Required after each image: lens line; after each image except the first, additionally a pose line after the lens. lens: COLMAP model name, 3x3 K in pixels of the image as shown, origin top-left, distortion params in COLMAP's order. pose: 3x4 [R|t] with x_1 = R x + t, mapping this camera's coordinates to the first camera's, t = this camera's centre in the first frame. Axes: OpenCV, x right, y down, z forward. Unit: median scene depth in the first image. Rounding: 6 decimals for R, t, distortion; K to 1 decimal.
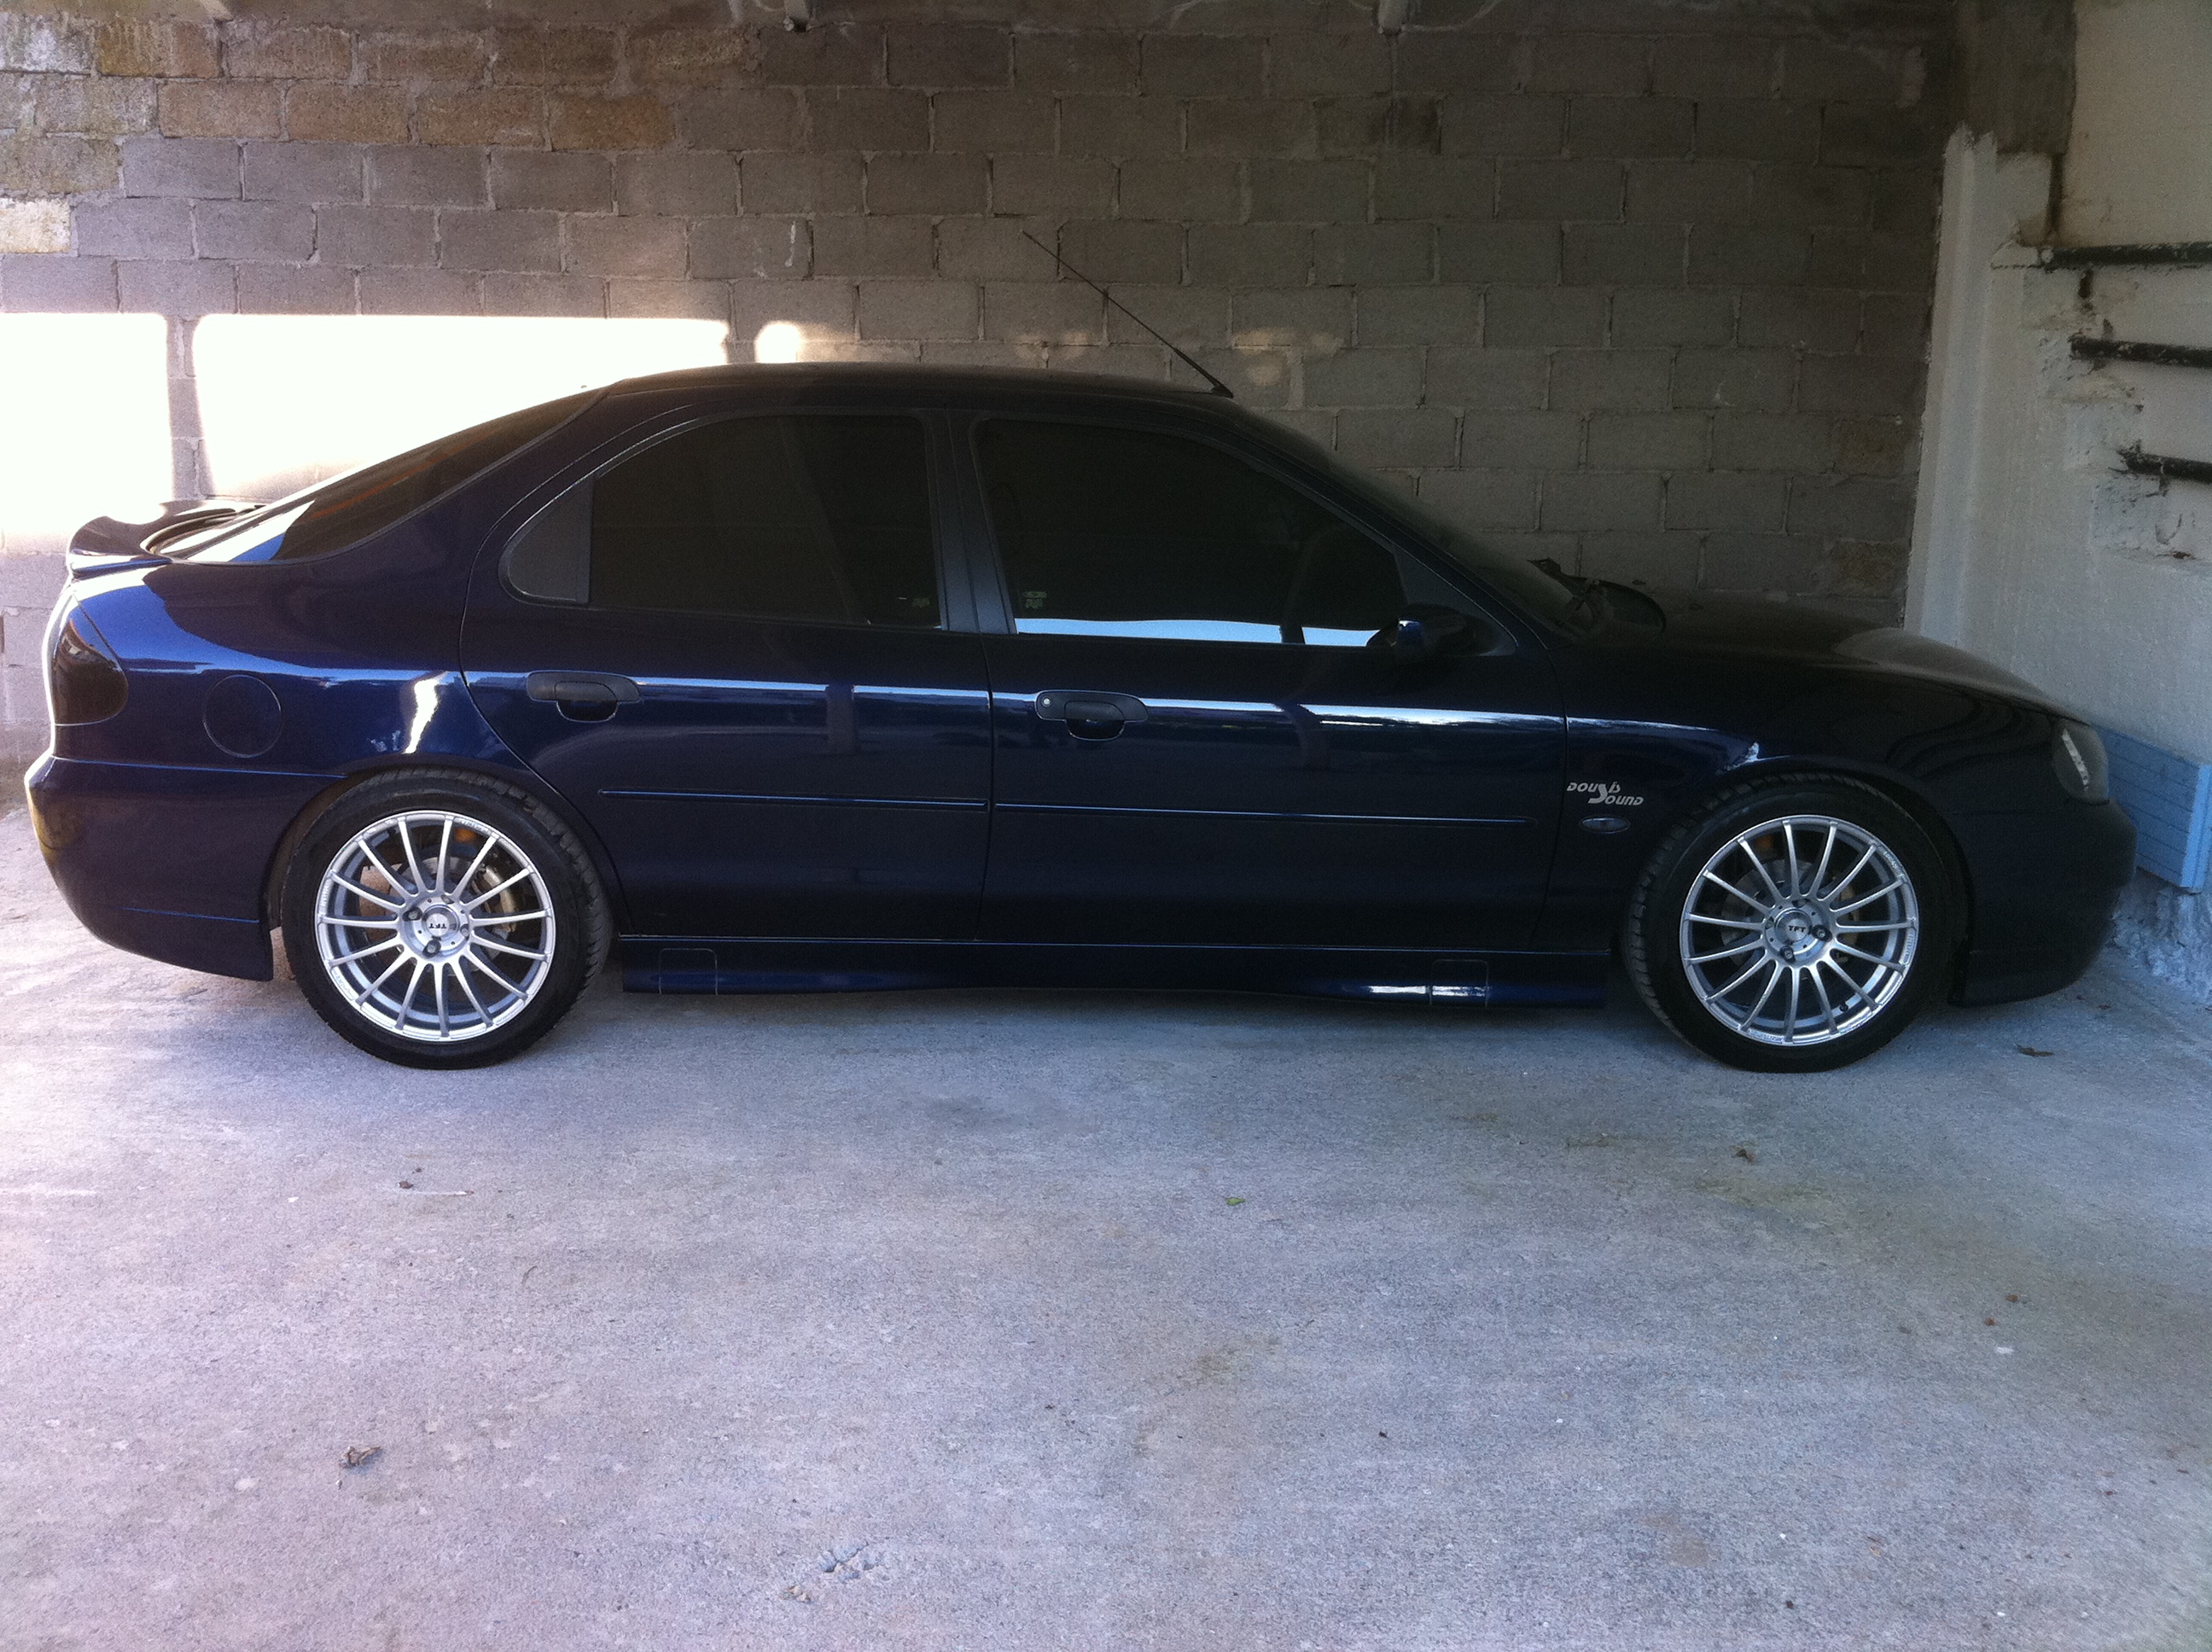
lens RADIAL K [[1888.2, 0, 1106.0], [0, 1888.2, 826.0], [0, 0, 1]] dist [0.089309, -0.223877]
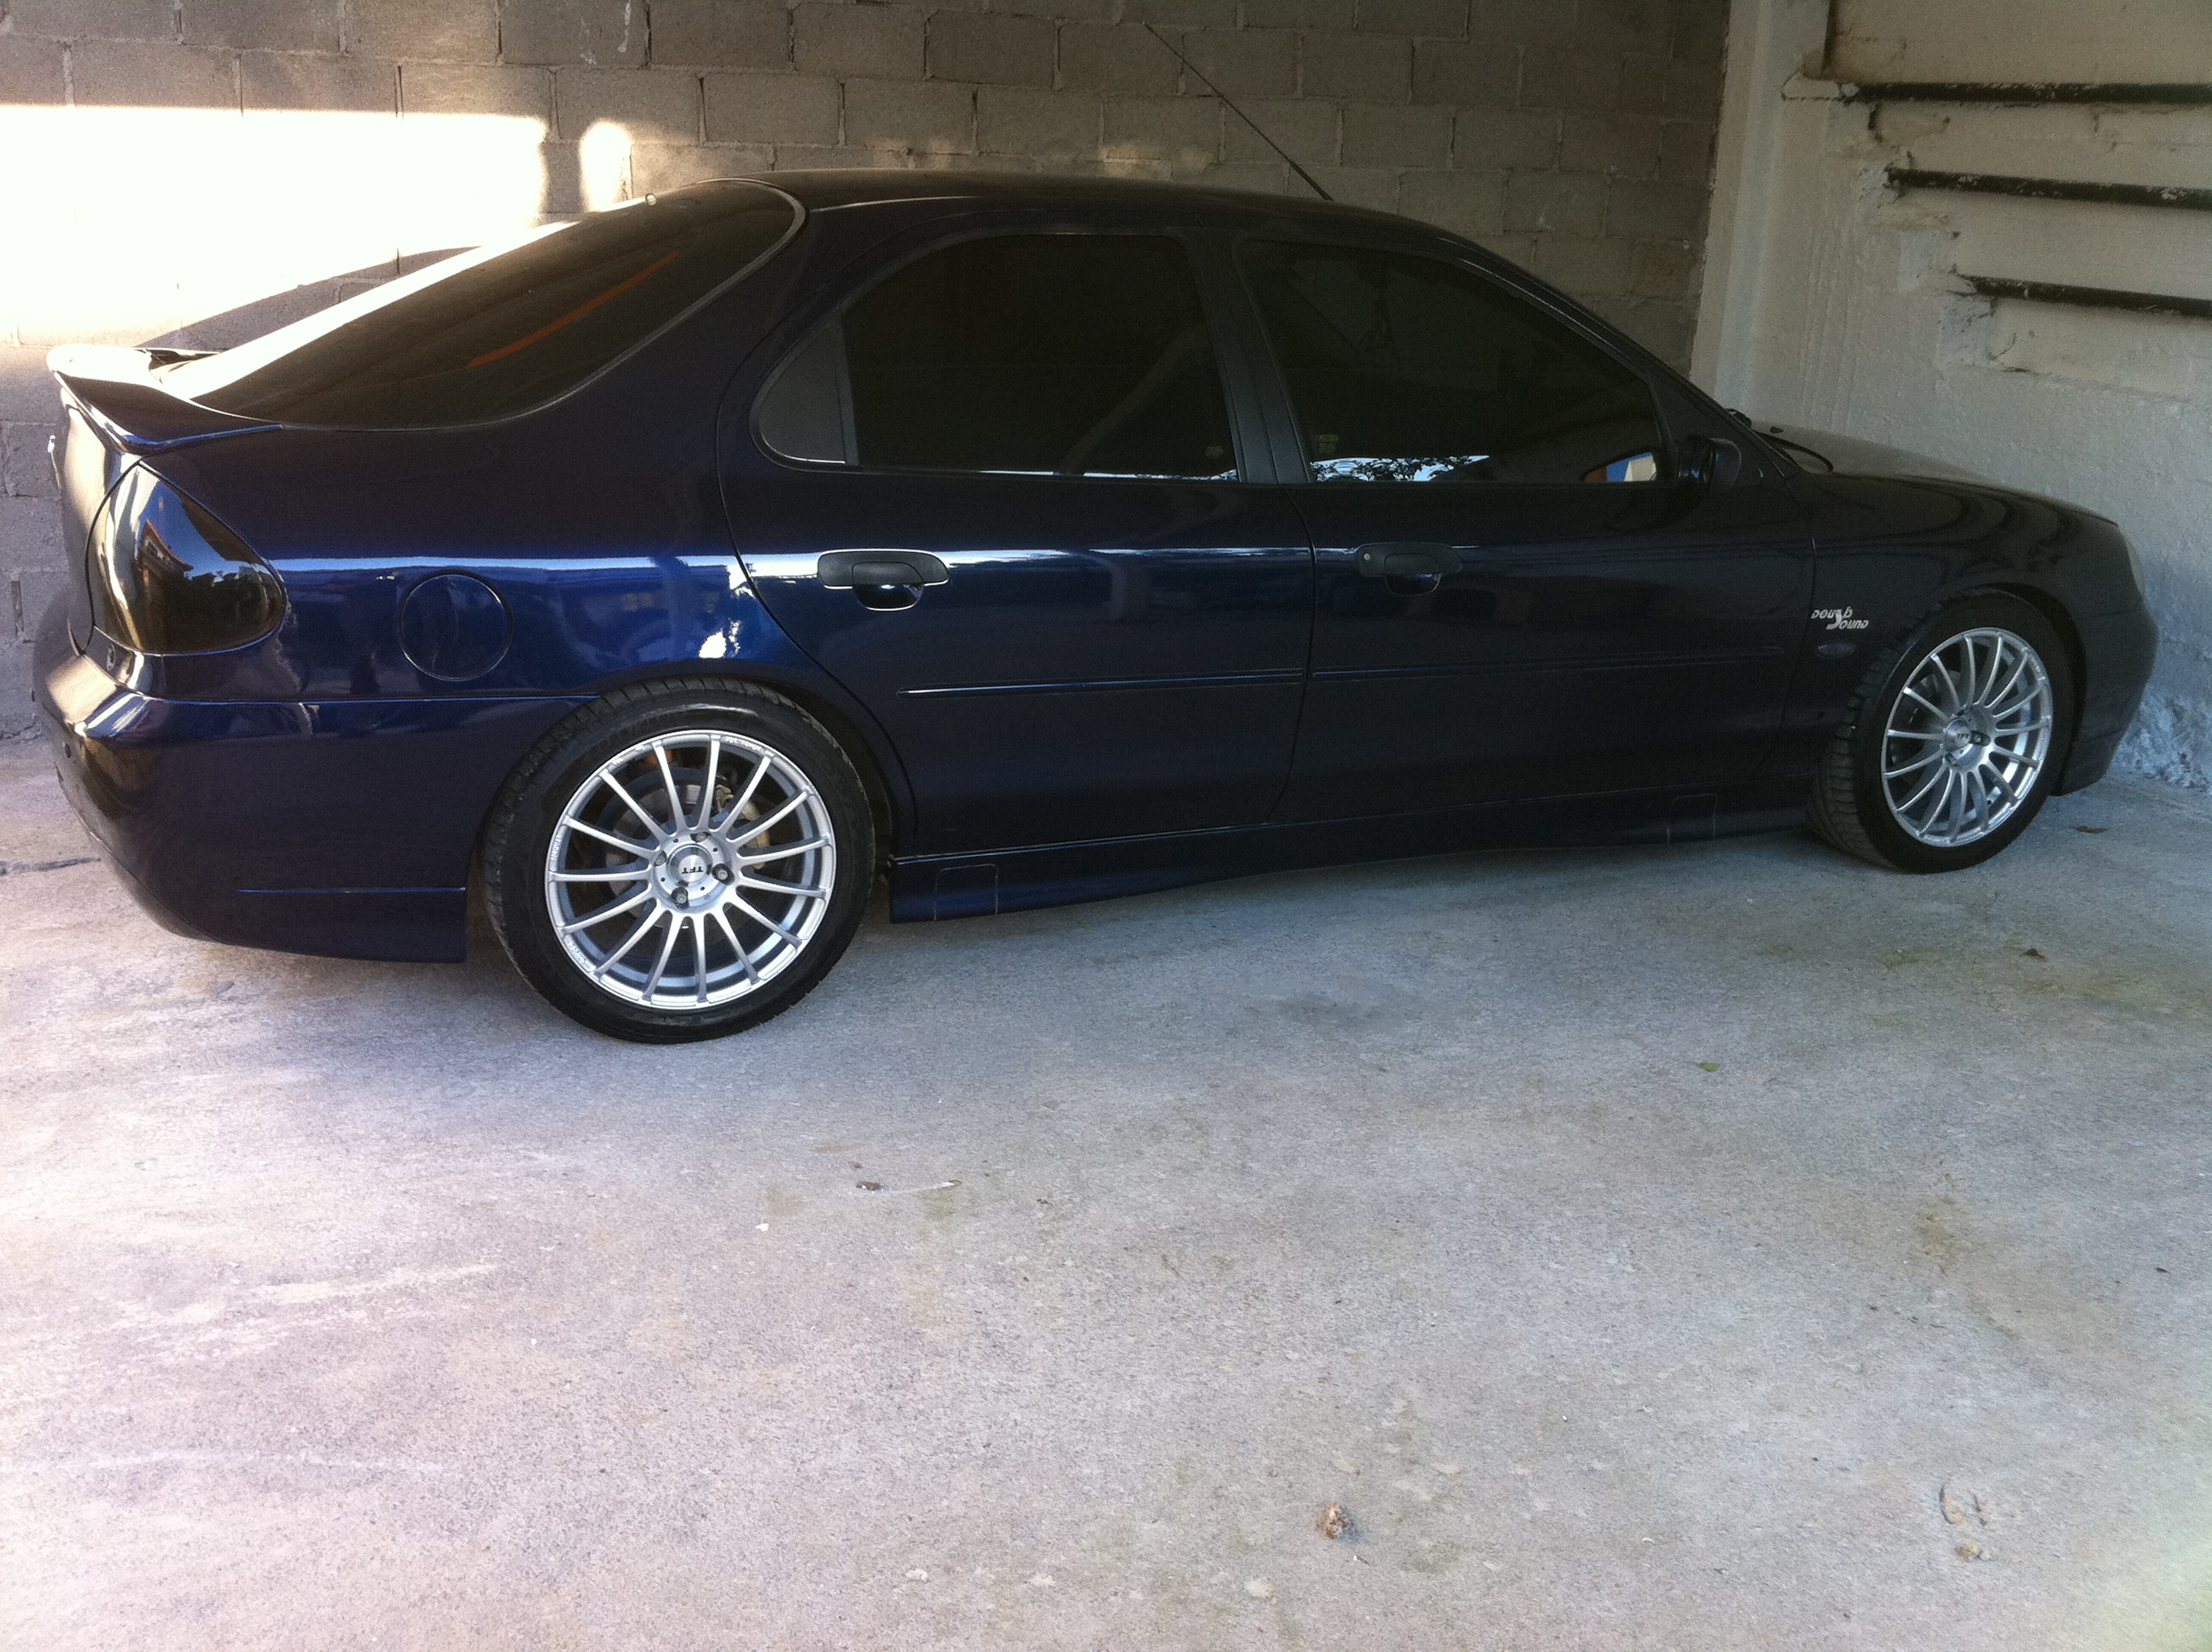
lens RADIAL K [[1910.3, 0, 1102.4], [0, 1910.3, 793.7], [0, 0, 1]] dist [0.085056, -0.238302]
pose [[0.934208, -0.092923, 0.344412, -0.319009], [0.068170, 0.994188, 0.083325, -0.025054], [-0.350154, -0.054364, 0.935113, 0.116138]]
